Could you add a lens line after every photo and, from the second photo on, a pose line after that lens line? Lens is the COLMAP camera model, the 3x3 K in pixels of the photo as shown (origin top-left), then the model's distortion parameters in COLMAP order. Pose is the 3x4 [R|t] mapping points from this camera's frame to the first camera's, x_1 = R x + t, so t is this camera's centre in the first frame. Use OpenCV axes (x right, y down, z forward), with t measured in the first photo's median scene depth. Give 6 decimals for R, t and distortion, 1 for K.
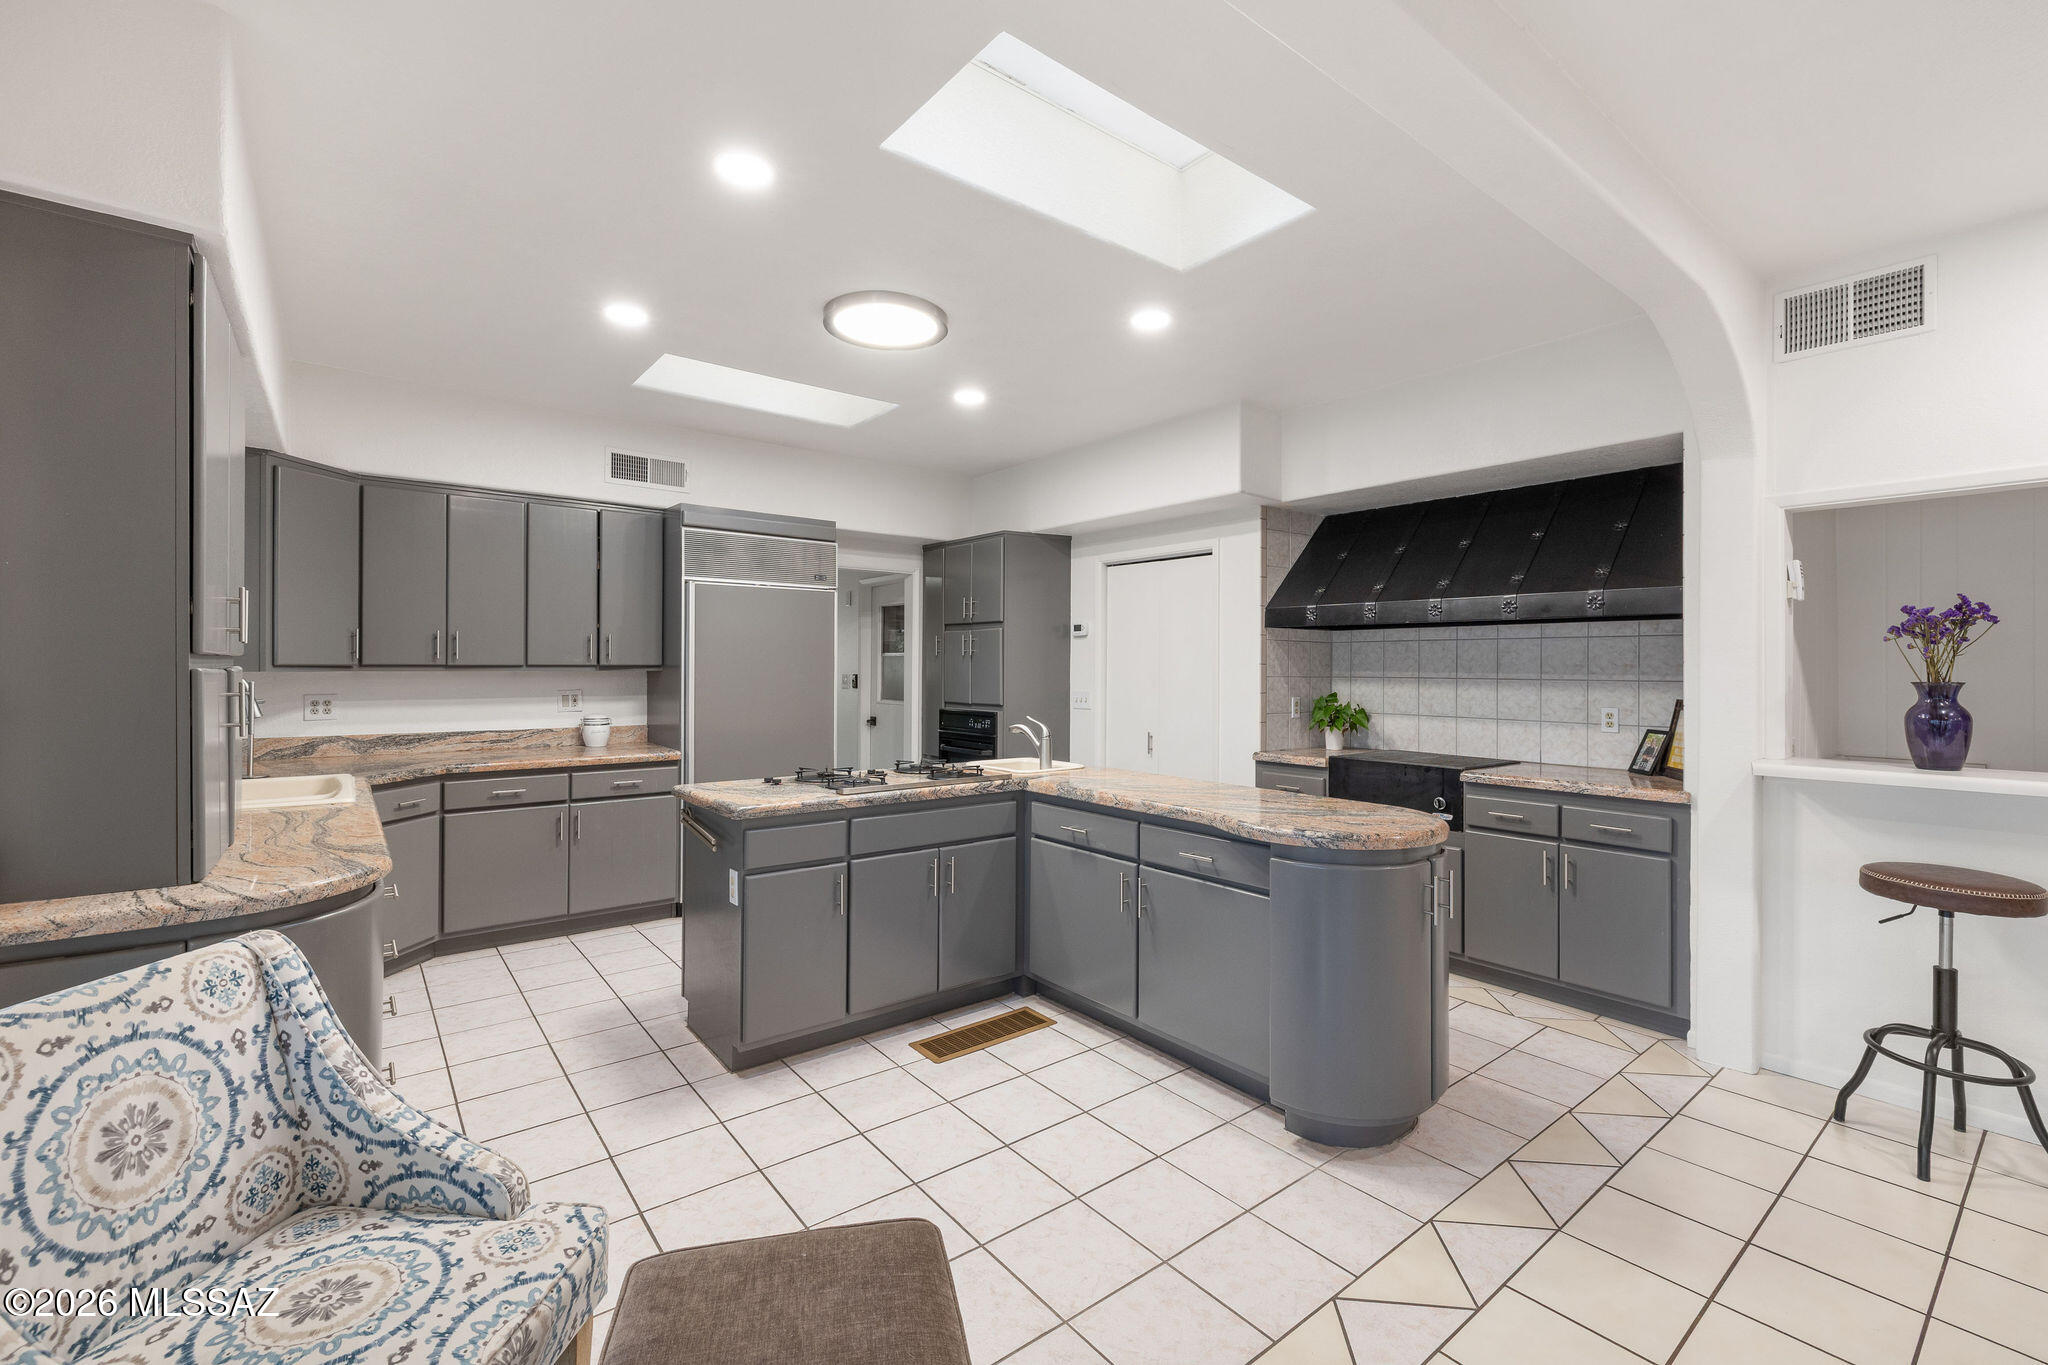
lens RADIAL K [[873.9, 0, 1025.4], [0, 873.9, 669.9], [0, 0, 1]] dist [0.004201, -0.000019]
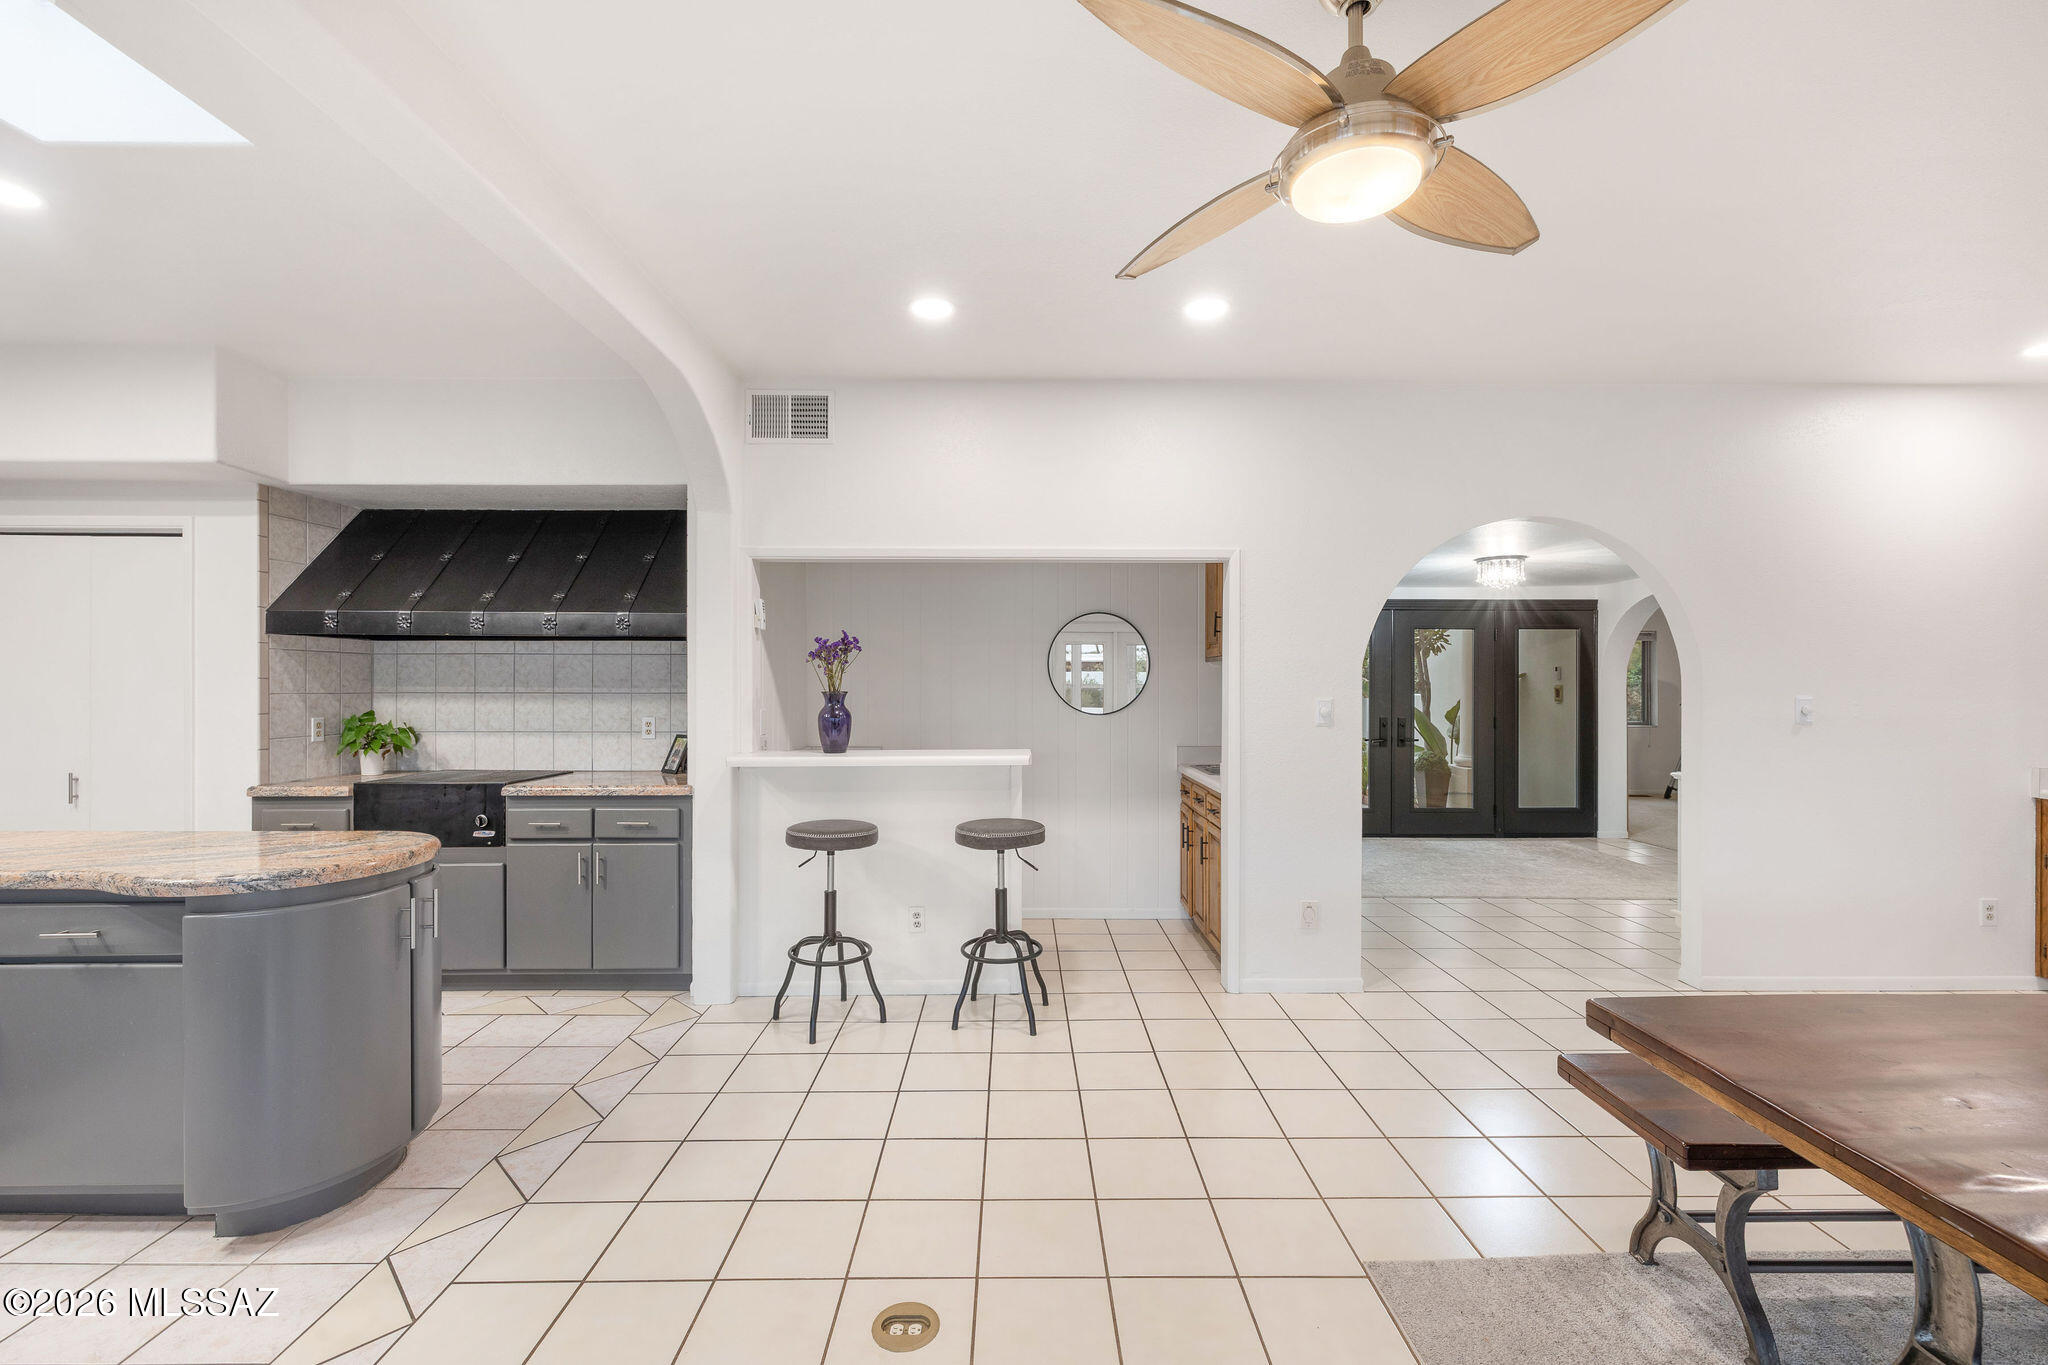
lens RADIAL K [[873.9, 0, 1022.4], [0, 873.9, 686.7], [0, 0, 1]] dist [0.004201, -0.000019]
pose [[0.614995, -0.007124, 0.788499, 0.102282], [0.004260, 0.999975, 0.005711, -0.000586], [-0.788519, -0.000153, 0.615010, -0.108727]]
